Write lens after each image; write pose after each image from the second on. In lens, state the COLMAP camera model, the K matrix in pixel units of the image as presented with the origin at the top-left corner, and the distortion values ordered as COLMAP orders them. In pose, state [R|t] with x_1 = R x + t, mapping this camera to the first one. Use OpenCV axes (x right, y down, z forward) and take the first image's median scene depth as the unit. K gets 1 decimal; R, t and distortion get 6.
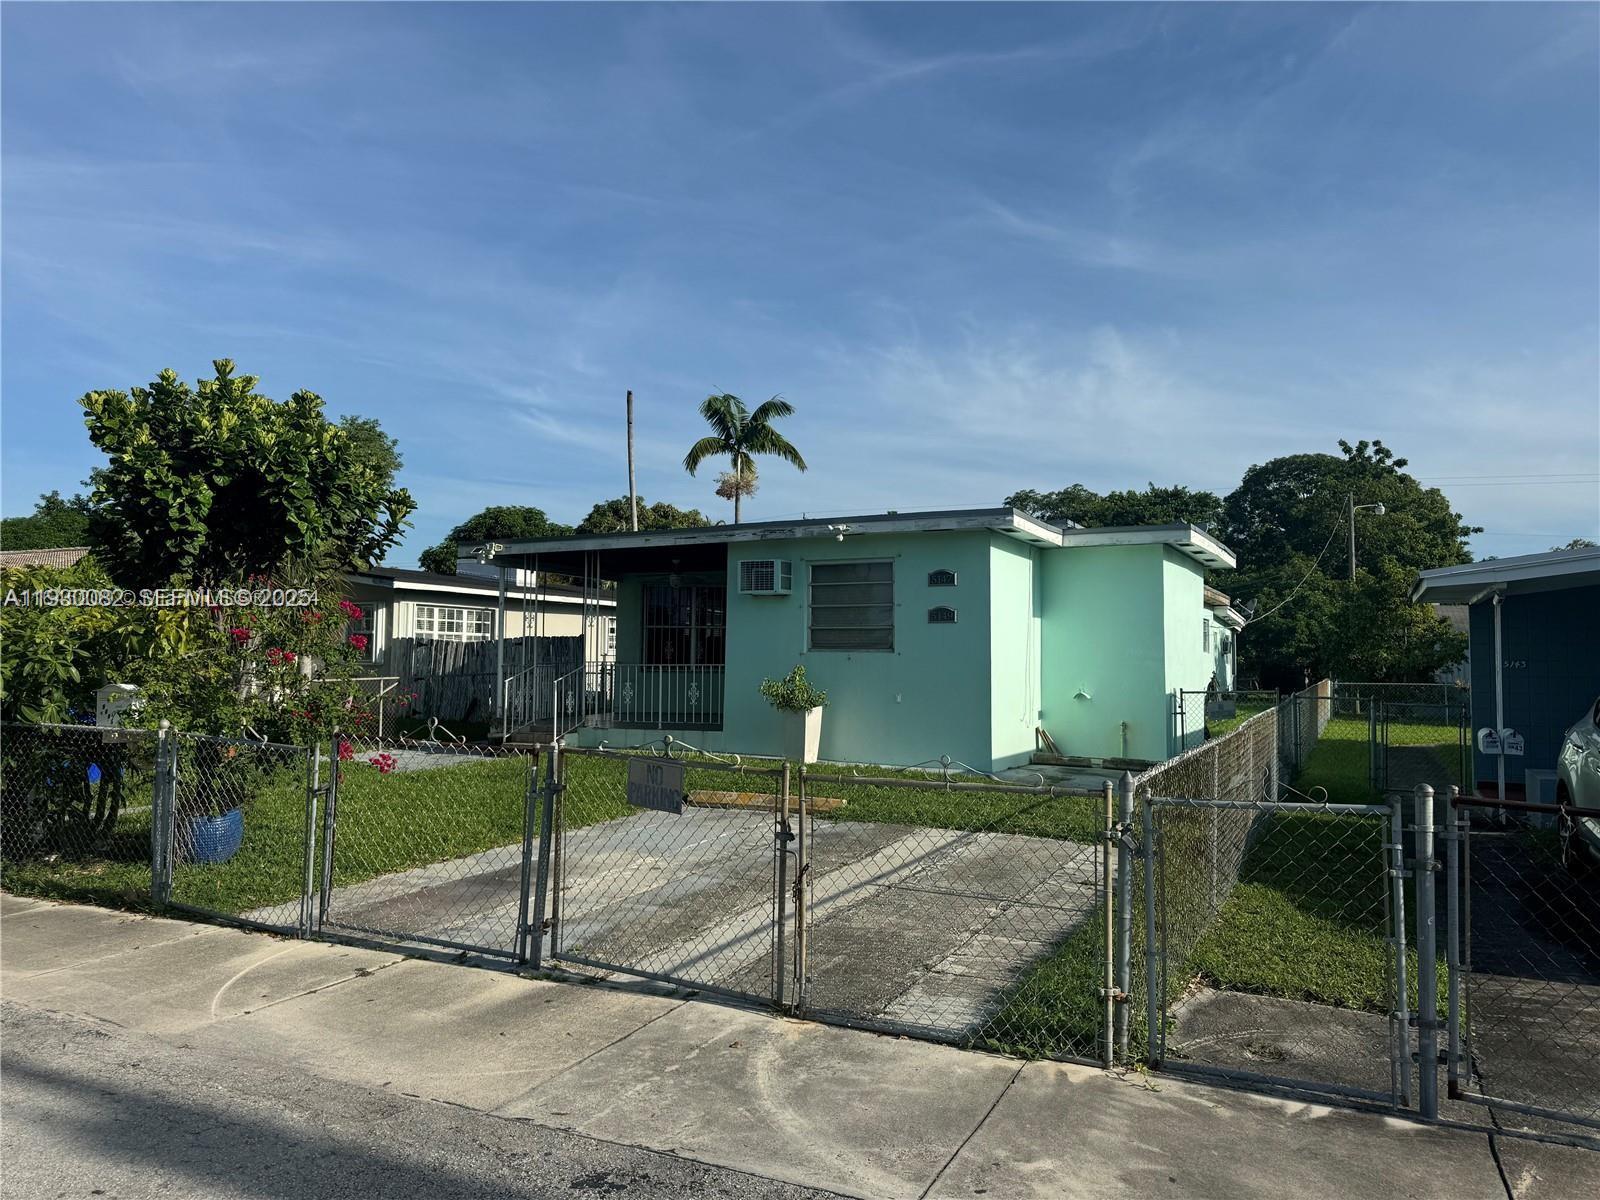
lens RADIAL K [[1133.2, 0, 802.6], [0, 1133.2, 600.4], [0, 0, 1]] dist [0.008499, 0.000744]
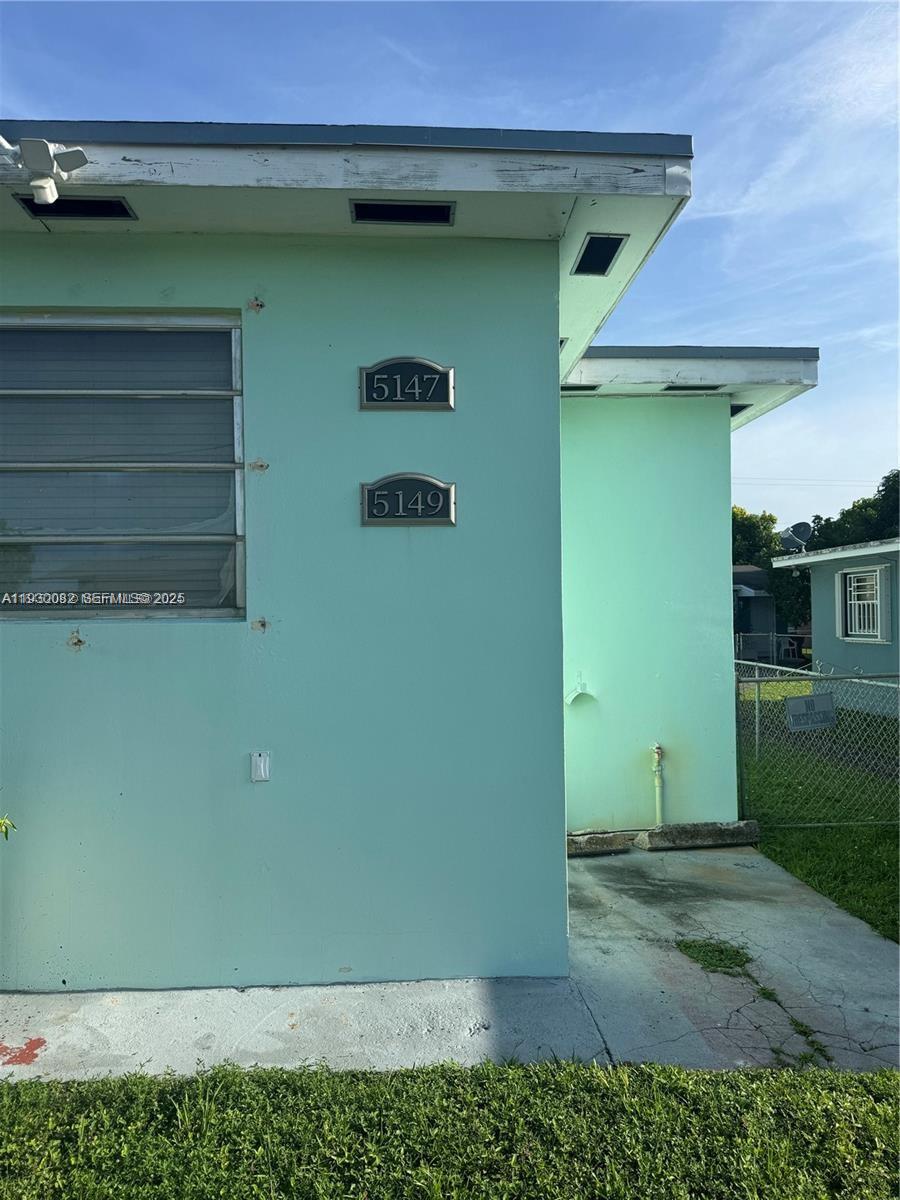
lens RADIAL K [[849.9, 0, 453.6], [0, 849.9, 606.4], [0, 0, 1]] dist [0.008499, 0.000744]
pose [[0.853204, -0.012637, 0.521425, 0.009095], [-0.016457, 0.998556, 0.051129, 0.029591], [-0.521318, -0.052204, 0.851764, 0.773287]]
